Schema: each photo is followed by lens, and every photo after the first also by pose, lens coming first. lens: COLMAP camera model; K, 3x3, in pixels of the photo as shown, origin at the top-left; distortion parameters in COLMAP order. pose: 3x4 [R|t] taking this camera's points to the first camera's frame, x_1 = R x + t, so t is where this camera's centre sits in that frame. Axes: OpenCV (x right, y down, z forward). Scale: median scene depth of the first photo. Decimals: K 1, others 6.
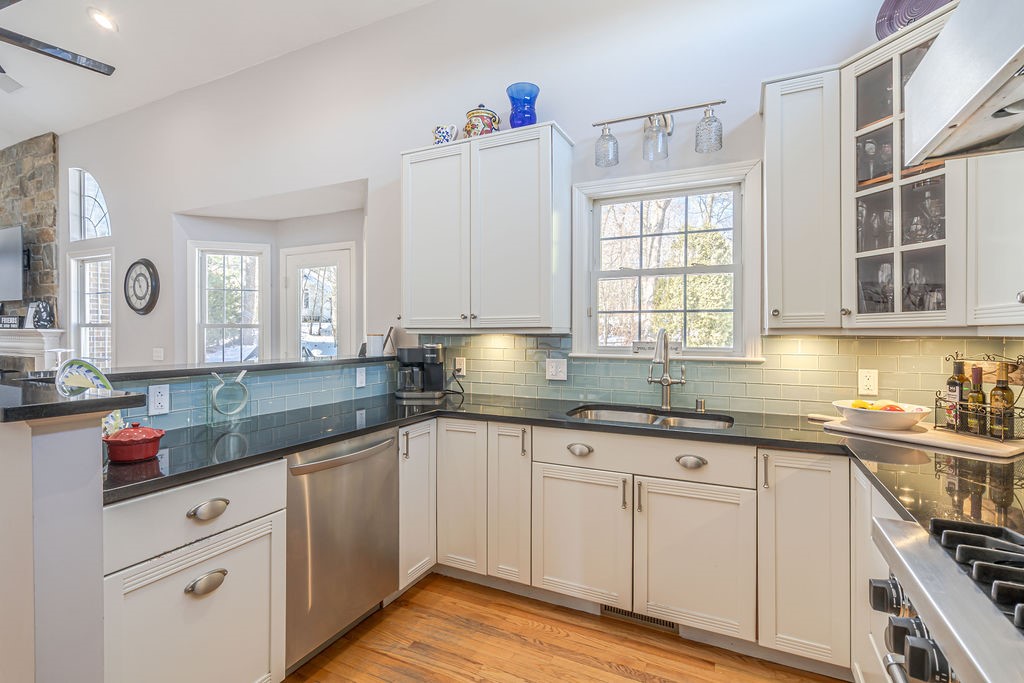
lens RADIAL K [[457.9, 0, 514.0], [0, 457.9, 321.9], [0, 0, 1]] dist [0.000802, 0.000622]
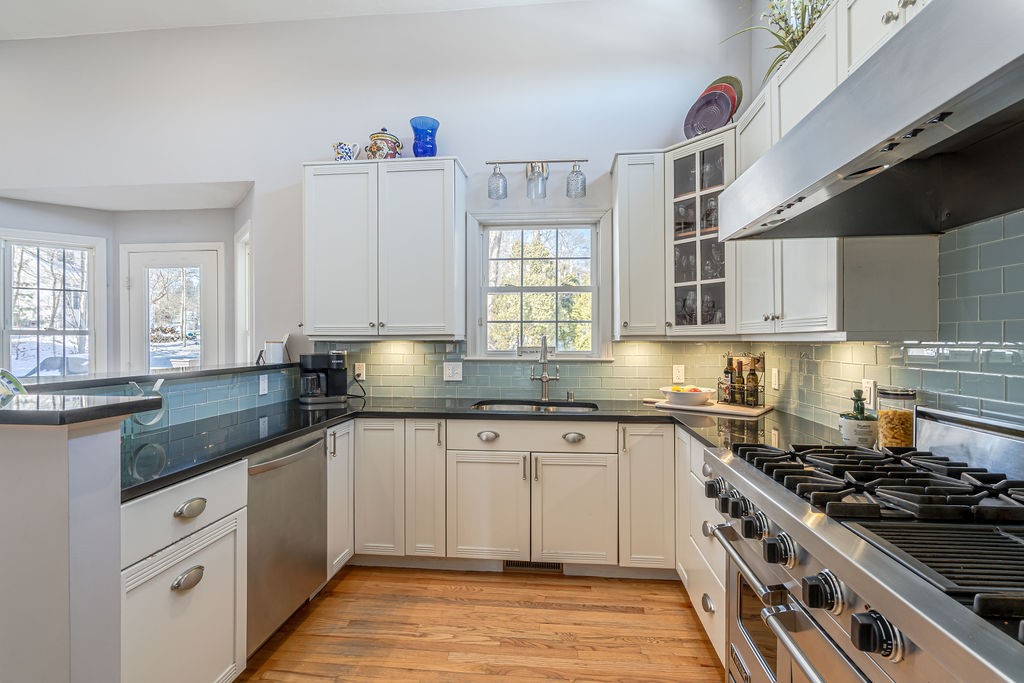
lens RADIAL K [[457.9, 0, 514.0], [0, 457.9, 321.9], [0, 0, 1]] dist [0.000802, 0.000622]
pose [[0.935828, 0.010710, 0.352293, -0.216602], [-0.005671, 0.999866, -0.015334, -0.004144], [-0.352410, 0.012352, 0.935764, -0.155420]]
